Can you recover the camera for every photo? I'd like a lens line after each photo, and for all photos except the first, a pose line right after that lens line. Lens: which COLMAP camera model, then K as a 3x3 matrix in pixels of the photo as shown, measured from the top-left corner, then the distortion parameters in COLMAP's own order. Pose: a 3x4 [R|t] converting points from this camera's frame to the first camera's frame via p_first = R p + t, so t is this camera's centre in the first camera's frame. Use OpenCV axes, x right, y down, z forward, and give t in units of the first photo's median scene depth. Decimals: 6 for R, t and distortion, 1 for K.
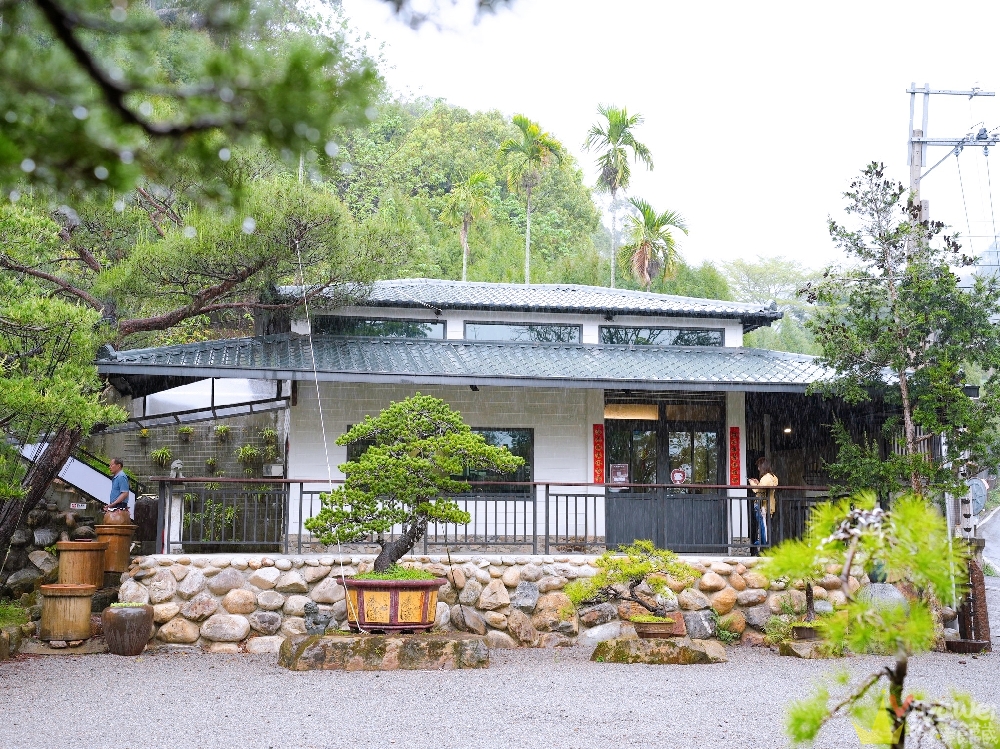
lens RADIAL K [[1383.0, 0, 500.0], [0, 1383.0, 374.5], [0, 0, 1]] dist [0.094530, 0.318470]
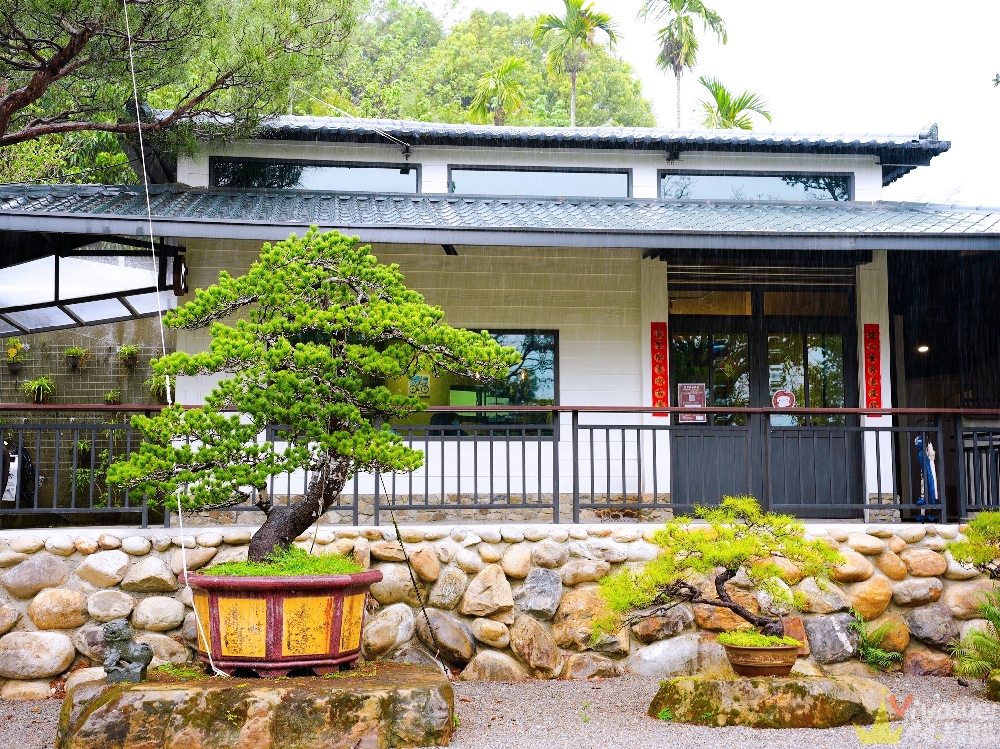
lens RADIAL K [[1383.0, 0, 500.0], [0, 1383.0, 374.5], [0, 0, 1]] dist [0.094530, 0.318470]
pose [[0.998779, -0.015294, -0.046977, 0.030848], [0.016446, 0.999571, 0.024230, 0.049794], [0.046586, -0.024973, 0.998602, 0.397982]]
